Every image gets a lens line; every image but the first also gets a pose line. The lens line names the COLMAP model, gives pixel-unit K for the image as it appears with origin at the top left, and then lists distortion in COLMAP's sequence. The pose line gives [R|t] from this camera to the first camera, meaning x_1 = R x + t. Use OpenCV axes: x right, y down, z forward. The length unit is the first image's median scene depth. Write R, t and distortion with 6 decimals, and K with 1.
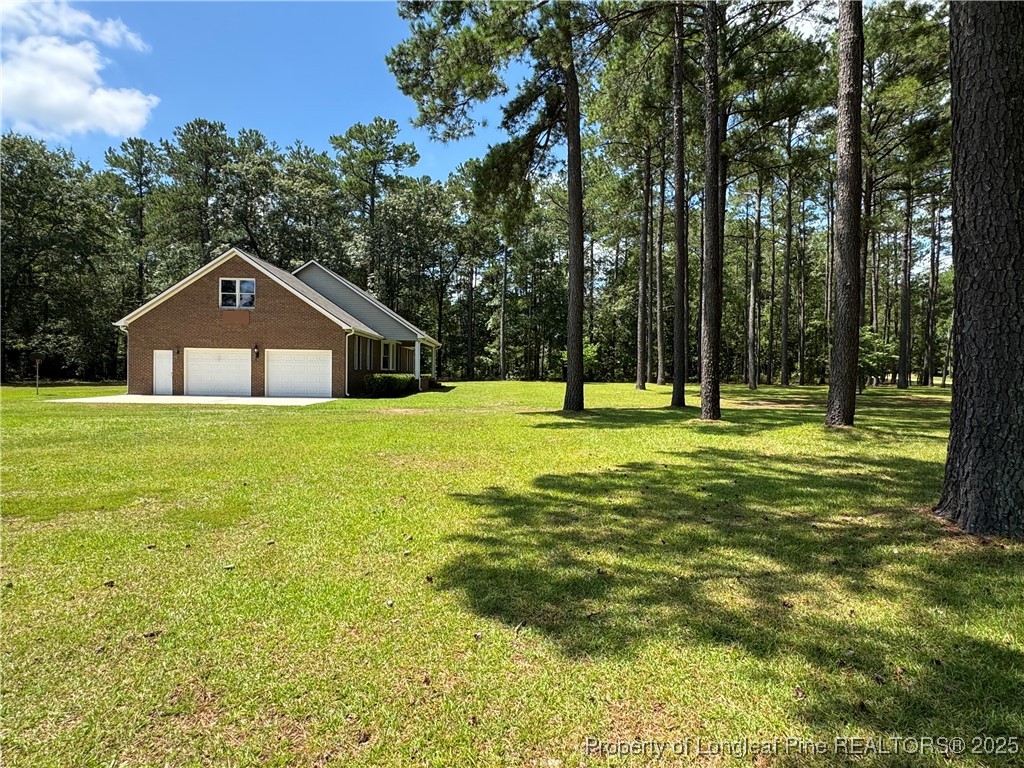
lens RADIAL K [[617.4, 0, 510.8], [0, 617.4, 386.2], [0, 0, 1]] dist [-0.000690, -0.000849]
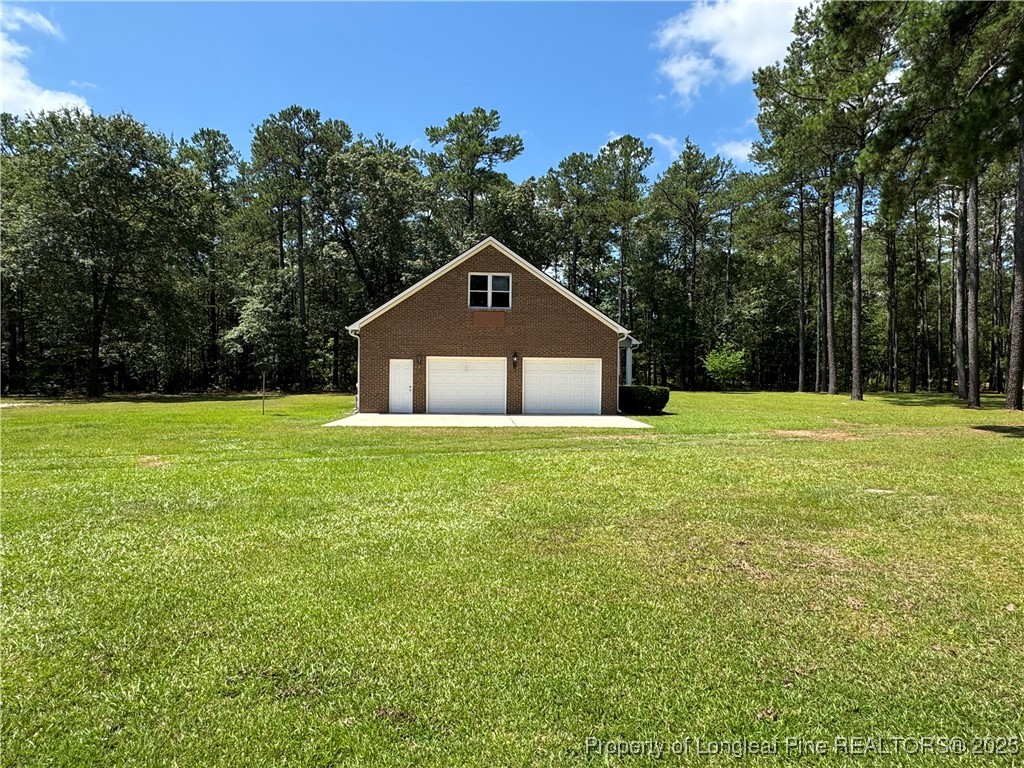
lens RADIAL K [[617.4, 0, 510.9], [0, 617.4, 384.0], [0, 0, 1]] dist [-0.000690, -0.000849]
pose [[0.999400, -0.006789, 0.033963, -0.441073], [0.007296, 0.999863, -0.014832, -0.012037], [-0.033857, 0.015070, 0.999313, 0.165848]]
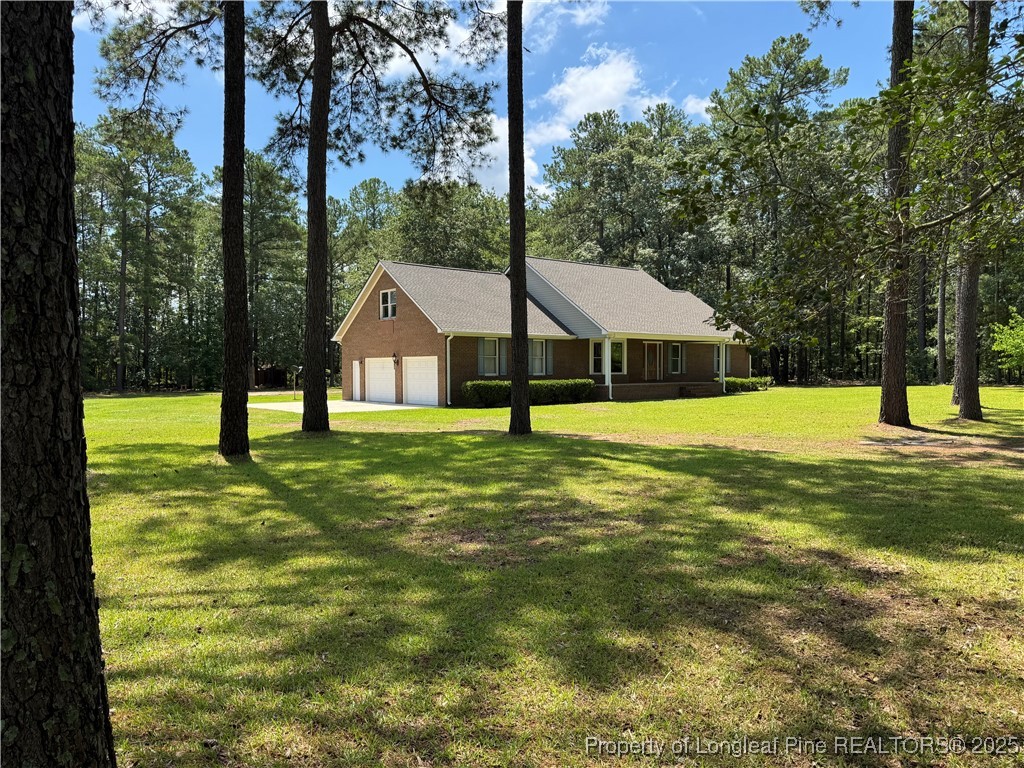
lens RADIAL K [[717.3, 0, 509.3], [0, 717.3, 382.4], [0, 0, 1]] dist [0.035881, -0.028379]
pose [[0.600403, -0.004459, -0.799685, 0.638657], [-0.002103, 0.999972, -0.007154, -0.011019], [0.799695, 0.005977, 0.600377, 0.436258]]
